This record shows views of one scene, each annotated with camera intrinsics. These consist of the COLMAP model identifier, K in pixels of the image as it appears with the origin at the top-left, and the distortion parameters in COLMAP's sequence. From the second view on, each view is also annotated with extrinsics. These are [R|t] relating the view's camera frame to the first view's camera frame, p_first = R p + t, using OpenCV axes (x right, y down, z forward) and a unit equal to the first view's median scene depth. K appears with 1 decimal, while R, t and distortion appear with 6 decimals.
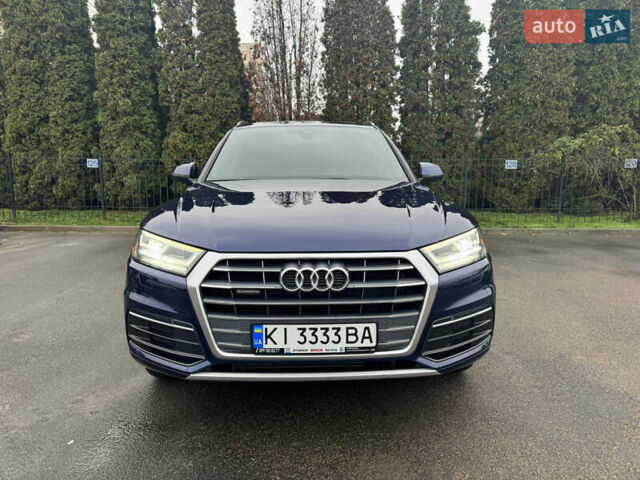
lens RADIAL K [[451.5, 0, 313.9], [0, 451.5, 240.4], [0, 0, 1]] dist [0.054537, -0.069956]
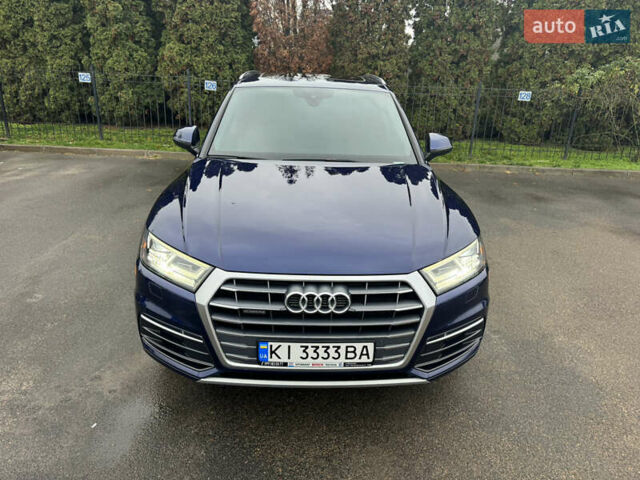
lens RADIAL K [[452.8, 0, 318.4], [0, 452.8, 242.6], [0, 0, 1]] dist [0.045398, -0.059439]
pose [[0.999422, 0.031623, 0.012465, -0.014546], [-0.033532, 0.977308, 0.209153, -0.263321], [-0.005568, -0.209451, 0.977803, 0.000470]]
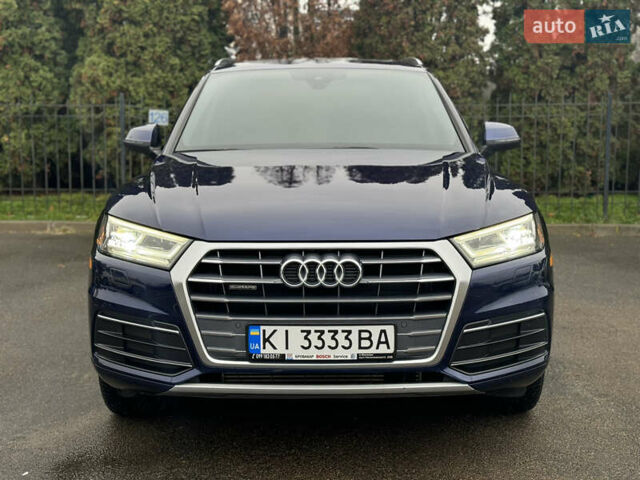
lens RADIAL K [[888.4, 0, 309.6], [0, 888.4, 247.8], [0, 0, 1]] dist [0.108171, 0.022588]
pose [[0.999312, 0.002666, -0.036991, 0.040220], [-0.002926, 0.999971, -0.006979, 0.049356], [0.036971, 0.007083, 0.999291, -0.653649]]
